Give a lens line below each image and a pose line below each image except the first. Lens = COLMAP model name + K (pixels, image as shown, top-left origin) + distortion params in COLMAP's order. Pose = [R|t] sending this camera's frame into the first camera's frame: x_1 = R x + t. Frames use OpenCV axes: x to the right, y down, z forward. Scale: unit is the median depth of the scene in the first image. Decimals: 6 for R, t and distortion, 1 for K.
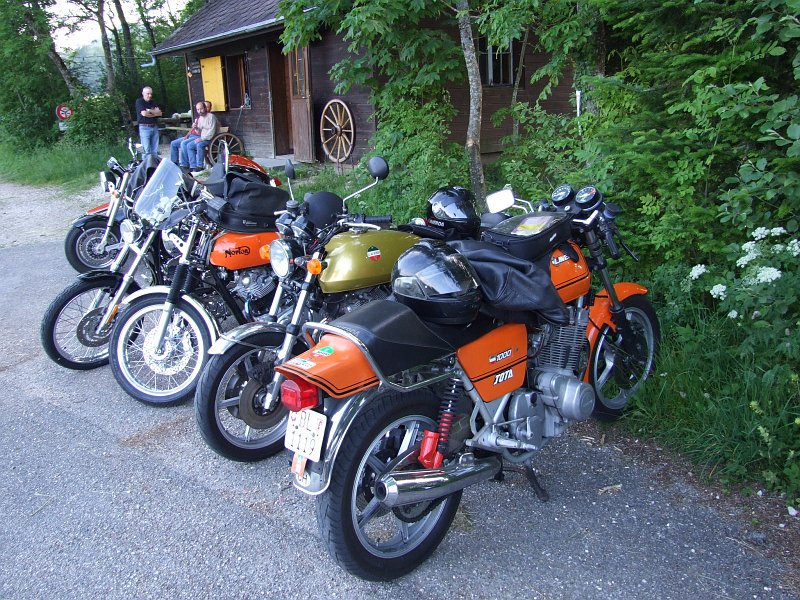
lens RADIAL K [[772.9, 0, 400.2], [0, 772.9, 298.5], [0, 0, 1]] dist [0.024388, 0.000000]
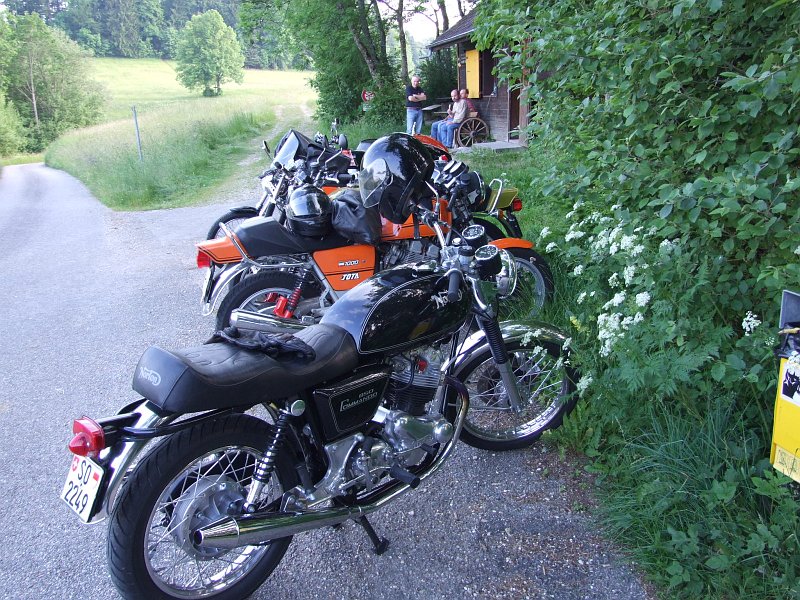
lens RADIAL K [[772.9, 0, 400.1], [0, 772.9, 301.0], [0, 0, 1]] dist [0.024388, 0.000000]
pose [[0.910376, 0.130368, -0.392709, 0.150950], [-0.122016, 0.991449, 0.046274, 0.011682], [0.395383, 0.005790, 0.918498, -0.074015]]
